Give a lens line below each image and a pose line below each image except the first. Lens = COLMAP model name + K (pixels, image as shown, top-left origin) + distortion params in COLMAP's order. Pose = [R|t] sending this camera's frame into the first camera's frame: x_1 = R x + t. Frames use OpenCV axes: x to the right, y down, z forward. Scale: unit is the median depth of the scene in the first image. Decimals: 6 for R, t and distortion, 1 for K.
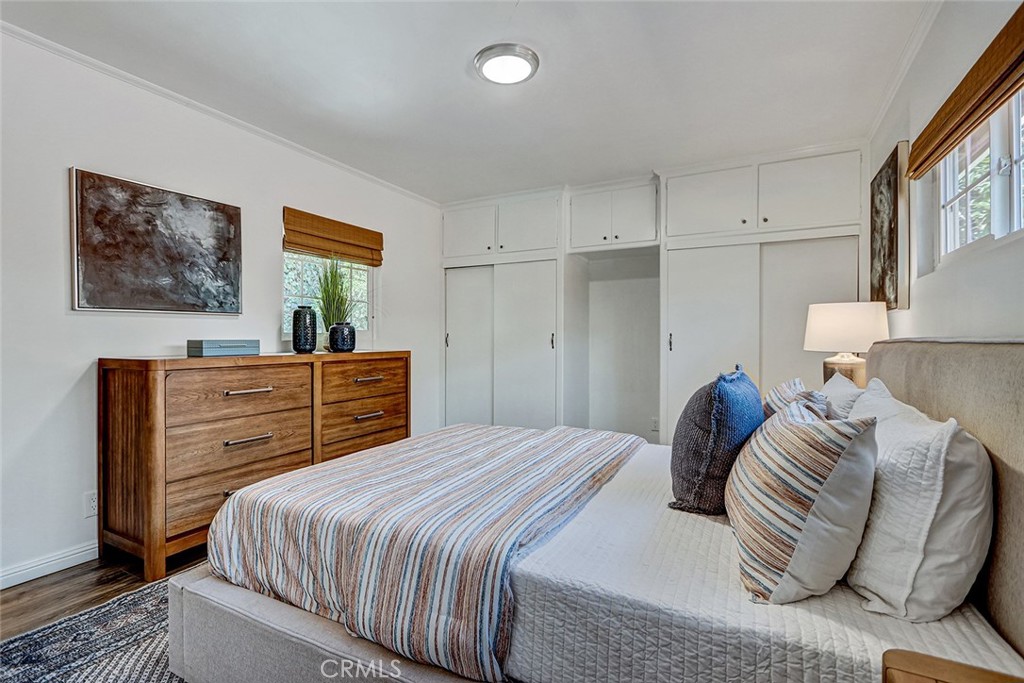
lens RADIAL K [[463.0, 0, 503.7], [0, 463.0, 340.4], [0, 0, 1]] dist [-0.000985, -0.001223]
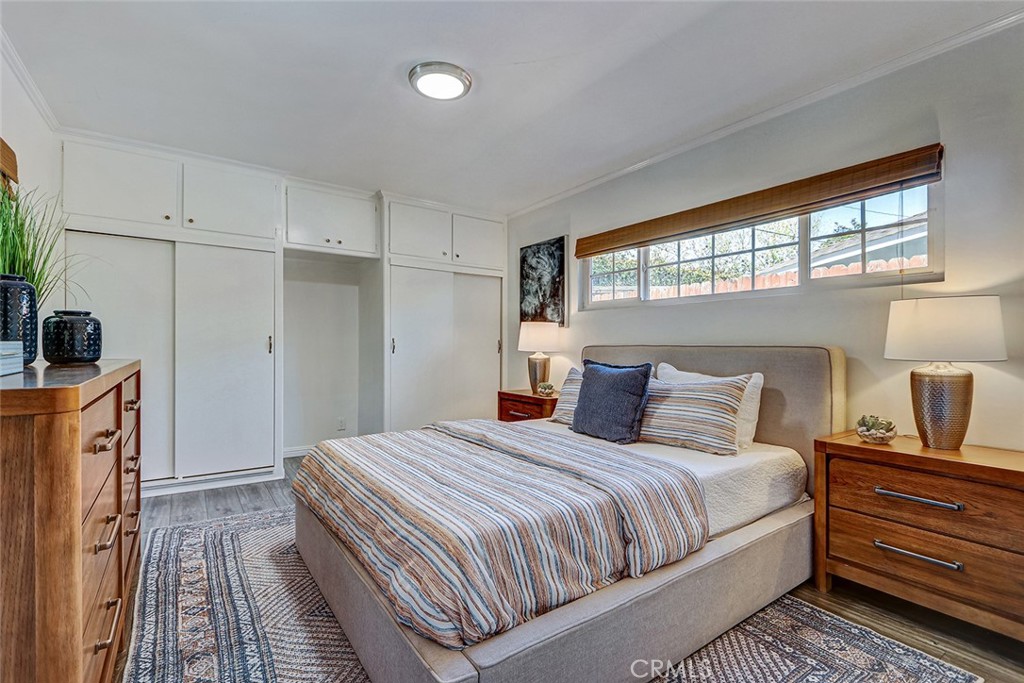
lens RADIAL K [[463.0, 0, 503.7], [0, 463.0, 340.4], [0, 0, 1]] dist [-0.000985, -0.001223]
pose [[0.452755, 0.009825, 0.891581, -0.531203], [0.001412, 0.999930, -0.011736, 0.002626], [-0.891634, 0.006573, 0.452709, 0.247005]]
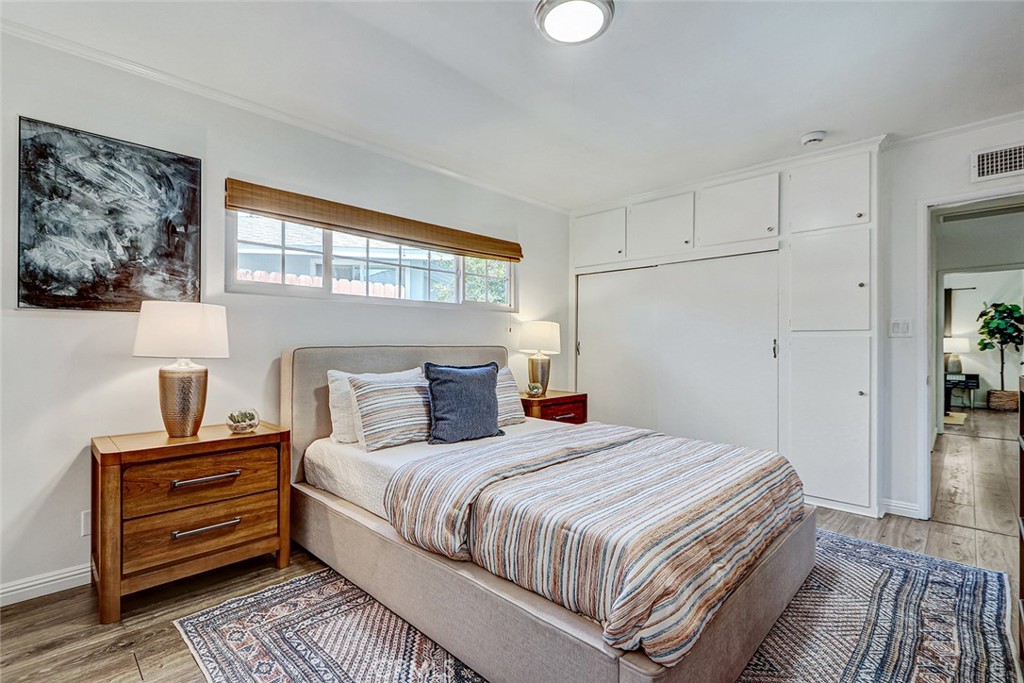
lens RADIAL K [[463.0, 0, 503.7], [0, 463.0, 340.4], [0, 0, 1]] dist [-0.000985, -0.001223]
pose [[-0.957536, -0.000132, 0.288315, -0.068260], [-0.001913, 0.999981, -0.005895, -0.004163], [-0.288309, -0.006197, -0.957517, 1.125087]]
